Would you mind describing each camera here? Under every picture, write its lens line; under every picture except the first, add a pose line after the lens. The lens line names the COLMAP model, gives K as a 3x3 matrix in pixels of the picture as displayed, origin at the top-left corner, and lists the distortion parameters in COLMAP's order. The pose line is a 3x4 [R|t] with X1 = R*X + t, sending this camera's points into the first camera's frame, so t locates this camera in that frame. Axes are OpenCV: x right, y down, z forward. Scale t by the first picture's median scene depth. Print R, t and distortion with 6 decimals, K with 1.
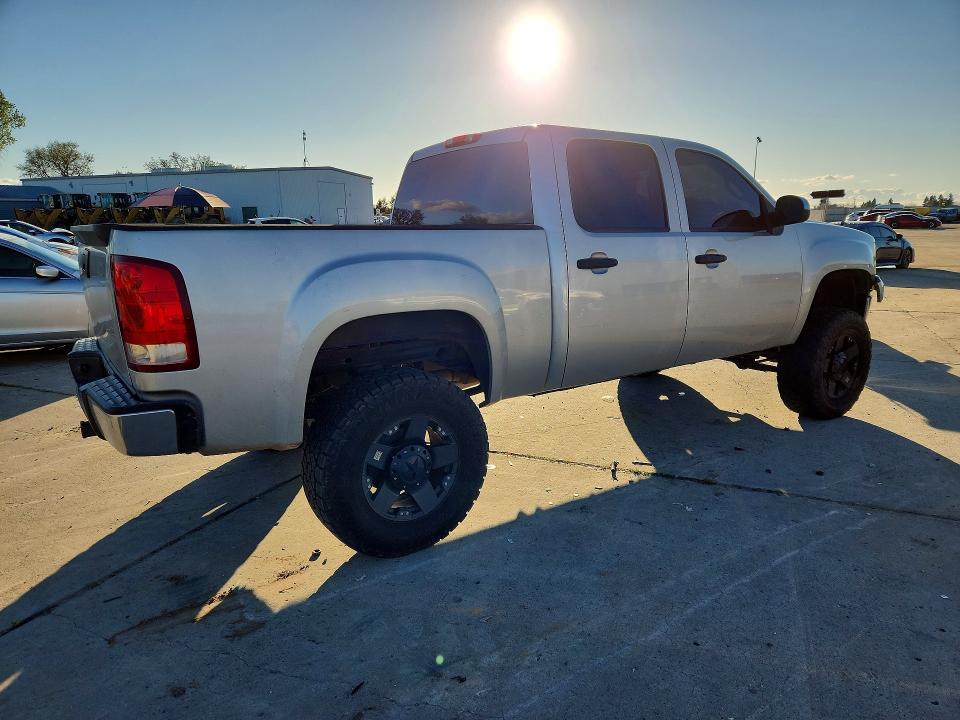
lens RADIAL K [[640.4, 0, 478.9], [0, 640.4, 363.5], [0, 0, 1]] dist [0.067537, -0.052051]
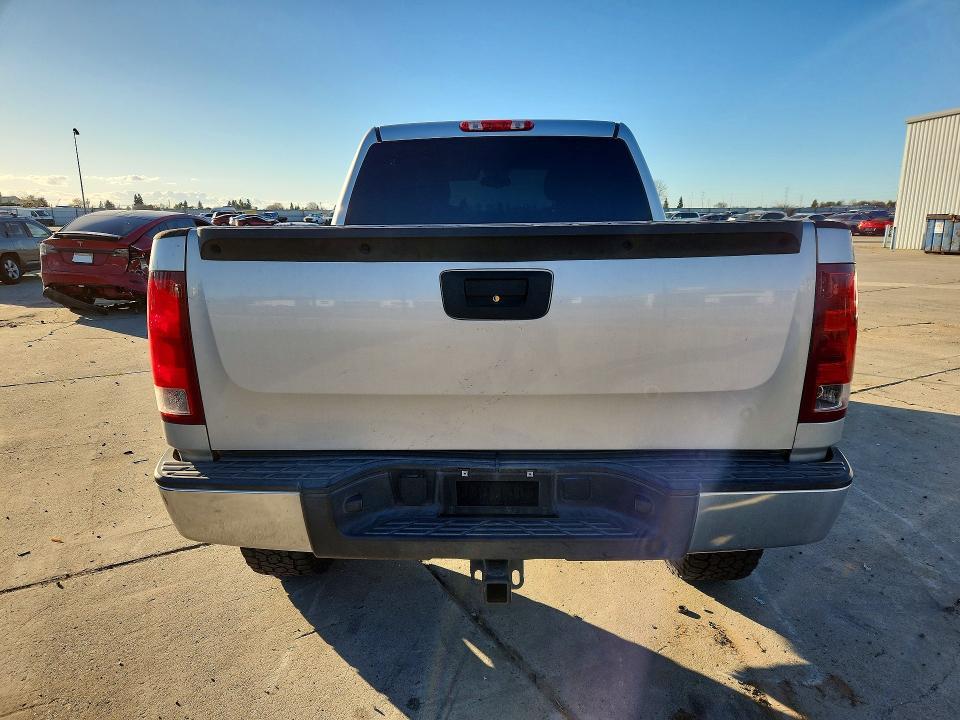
lens RADIAL K [[653.5, 0, 483.5], [0, 653.5, 362.9], [0, 0, 1]] dist [0.061838, -0.046429]
pose [[0.590815, -0.168146, 0.789091, -1.091476], [0.172797, 0.981718, 0.079814, -0.143109], [-0.788085, 0.089198, 0.609069, 0.692830]]
